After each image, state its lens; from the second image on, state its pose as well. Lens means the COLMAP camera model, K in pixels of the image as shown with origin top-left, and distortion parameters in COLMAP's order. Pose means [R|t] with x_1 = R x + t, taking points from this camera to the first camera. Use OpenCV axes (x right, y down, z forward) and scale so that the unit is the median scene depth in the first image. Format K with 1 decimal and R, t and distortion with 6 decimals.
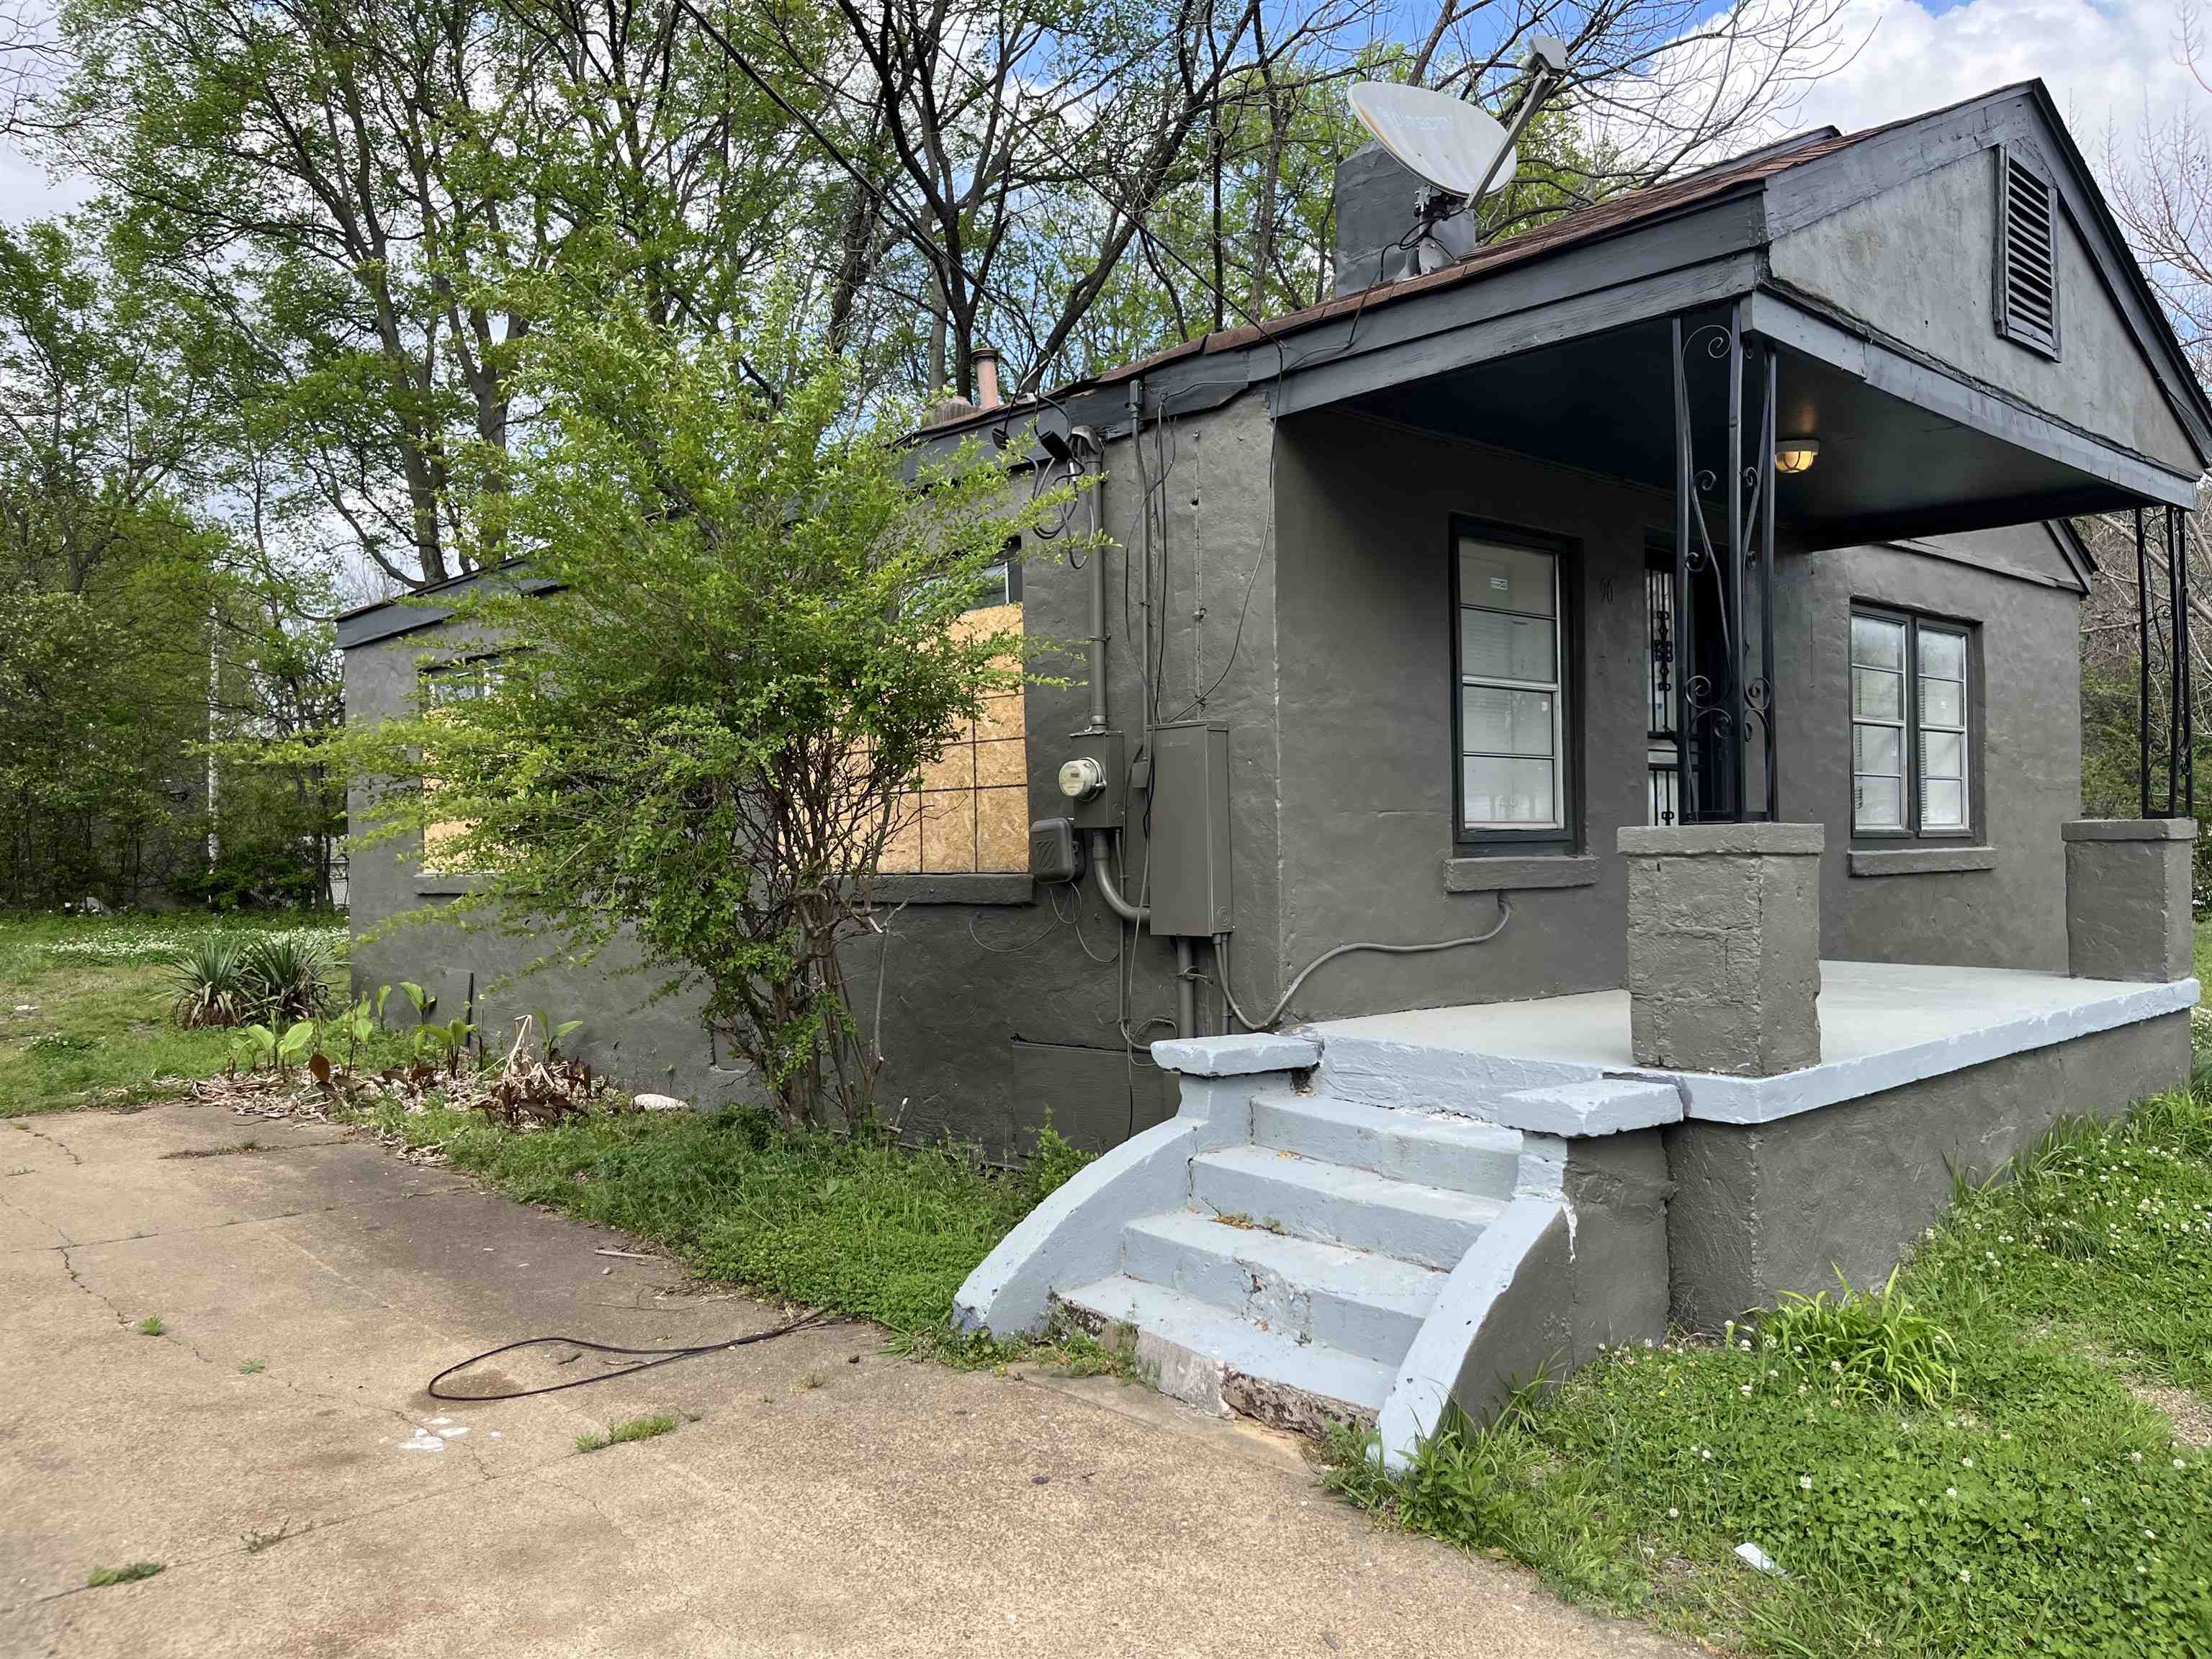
lens RADIAL K [[1694.7, 0, 1106.0], [0, 1694.7, 829.5], [0, 0, 1]] dist [0.036561, 0.001819]
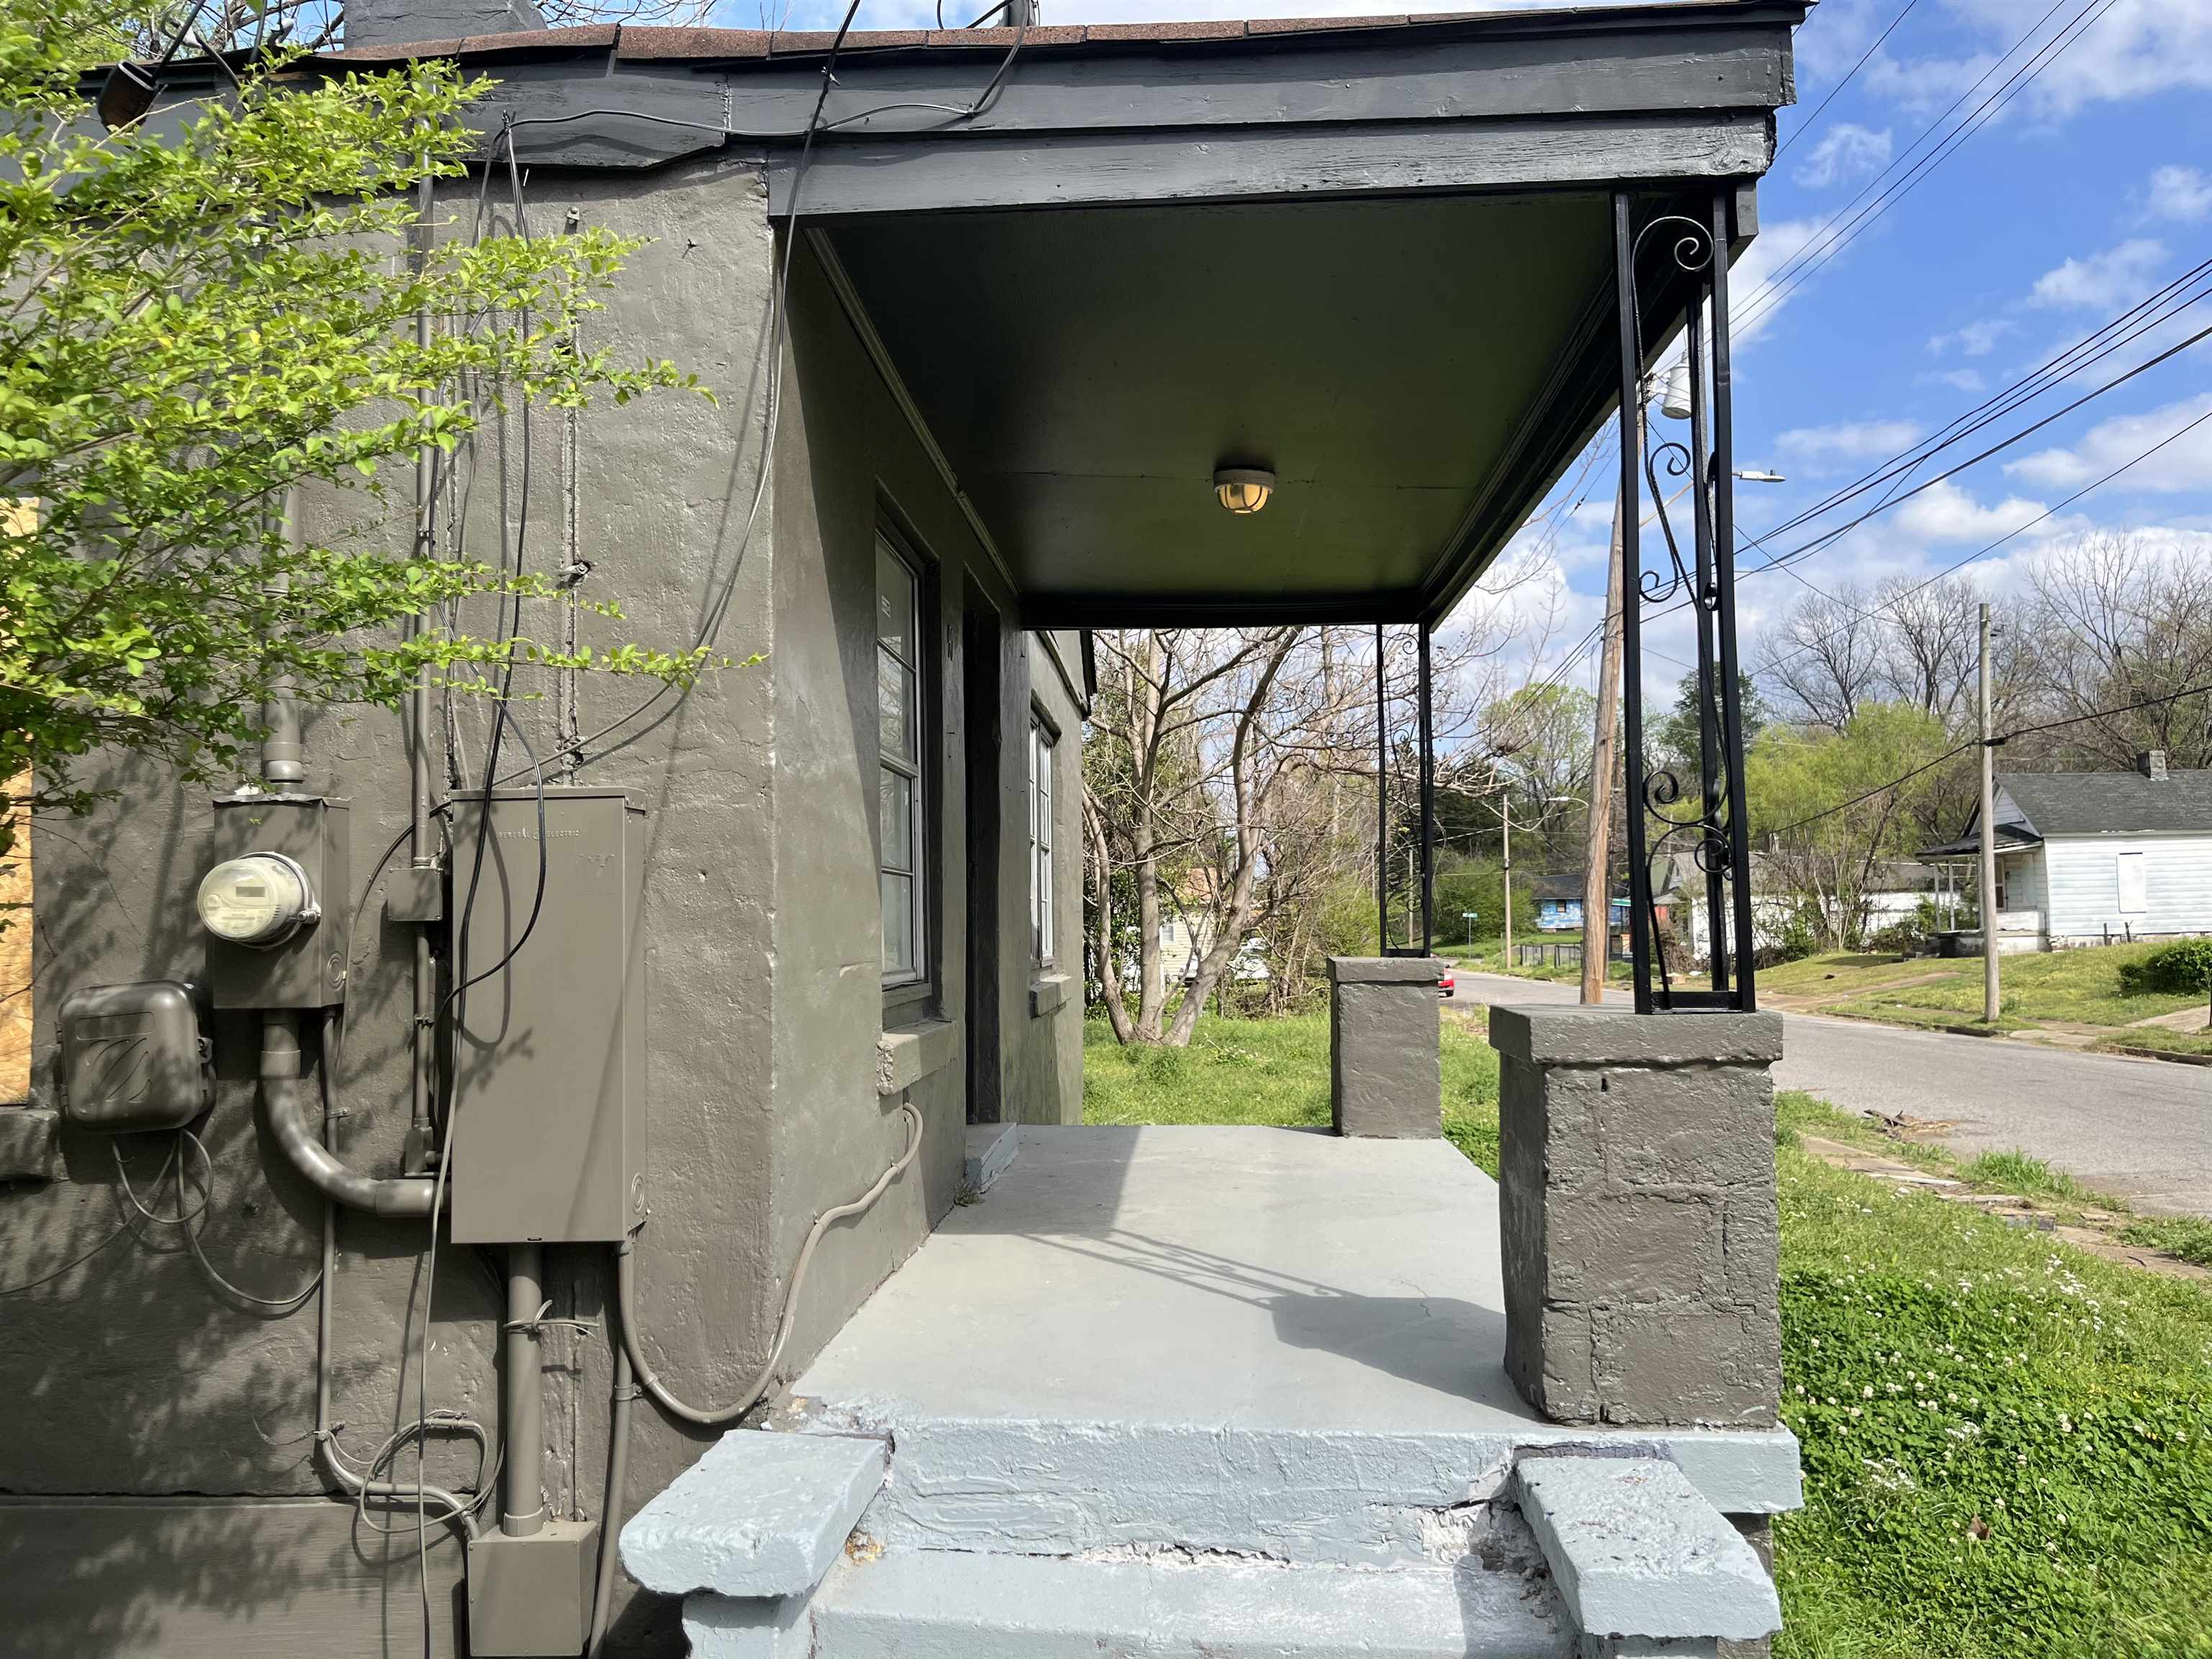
lens RADIAL K [[1694.7, 0, 1106.0], [0, 1694.7, 829.5], [0, 0, 1]] dist [0.036561, 0.001819]
pose [[0.722038, 0.045207, 0.690375, -0.179014], [-0.006818, 0.998279, -0.058238, -0.025472], [-0.691820, 0.037343, 0.721104, 0.558517]]
